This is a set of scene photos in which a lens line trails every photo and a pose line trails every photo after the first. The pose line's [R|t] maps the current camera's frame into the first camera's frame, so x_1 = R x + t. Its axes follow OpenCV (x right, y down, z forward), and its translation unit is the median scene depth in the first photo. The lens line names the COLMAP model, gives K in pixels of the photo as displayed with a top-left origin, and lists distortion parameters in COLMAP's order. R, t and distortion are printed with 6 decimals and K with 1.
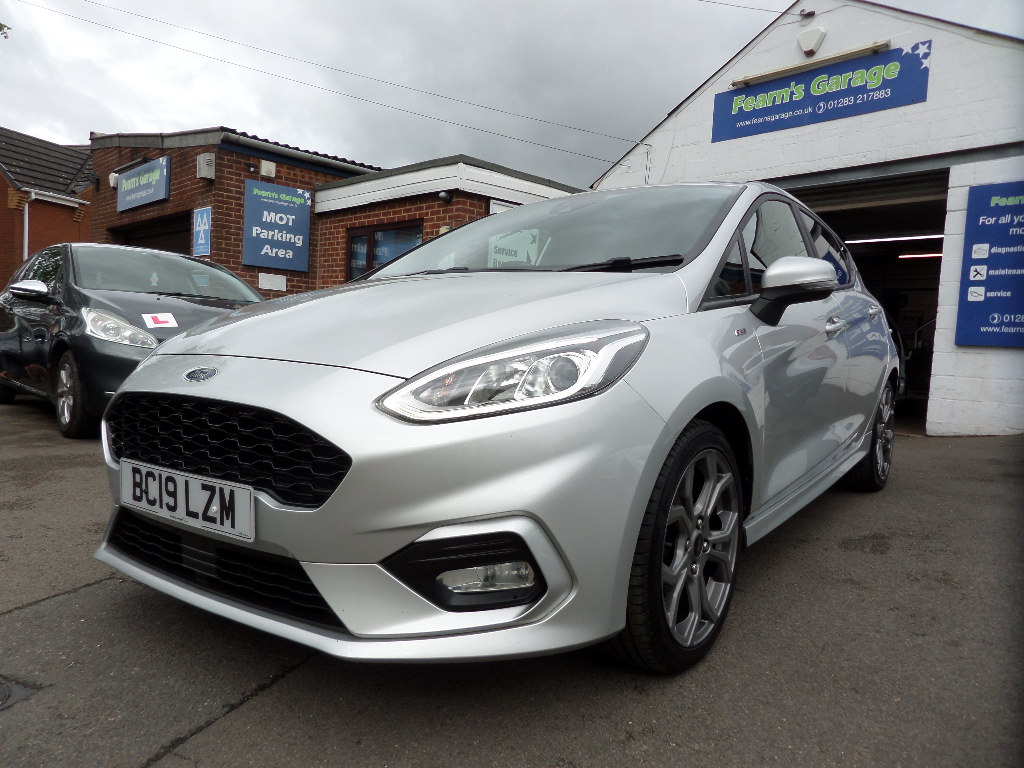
lens RADIAL K [[723.0, 0, 505.7], [0, 723.0, 383.4], [0, 0, 1]] dist [0.019950, -0.003351]
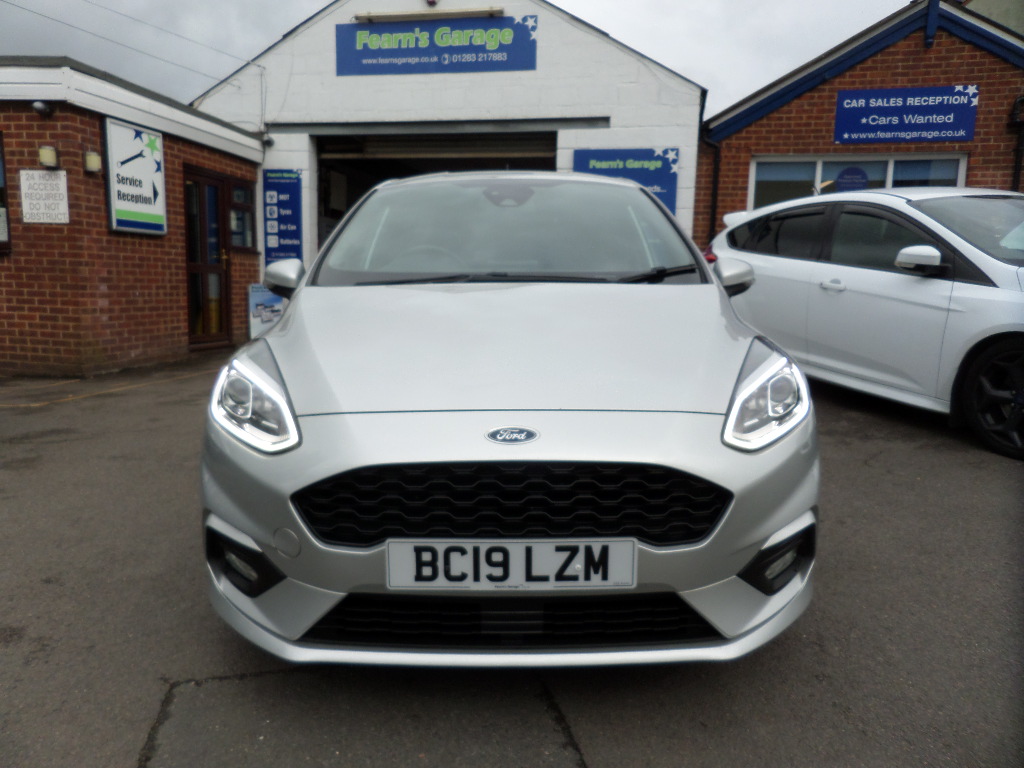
lens RADIAL K [[723.0, 0, 505.7], [0, 723.0, 383.4], [0, 0, 1]] dist [0.019950, -0.003351]
pose [[0.809079, -0.121839, 0.574932, -0.192378], [0.057497, 0.989991, 0.128885, -0.040304], [-0.584881, -0.071221, 0.807986, 0.049104]]
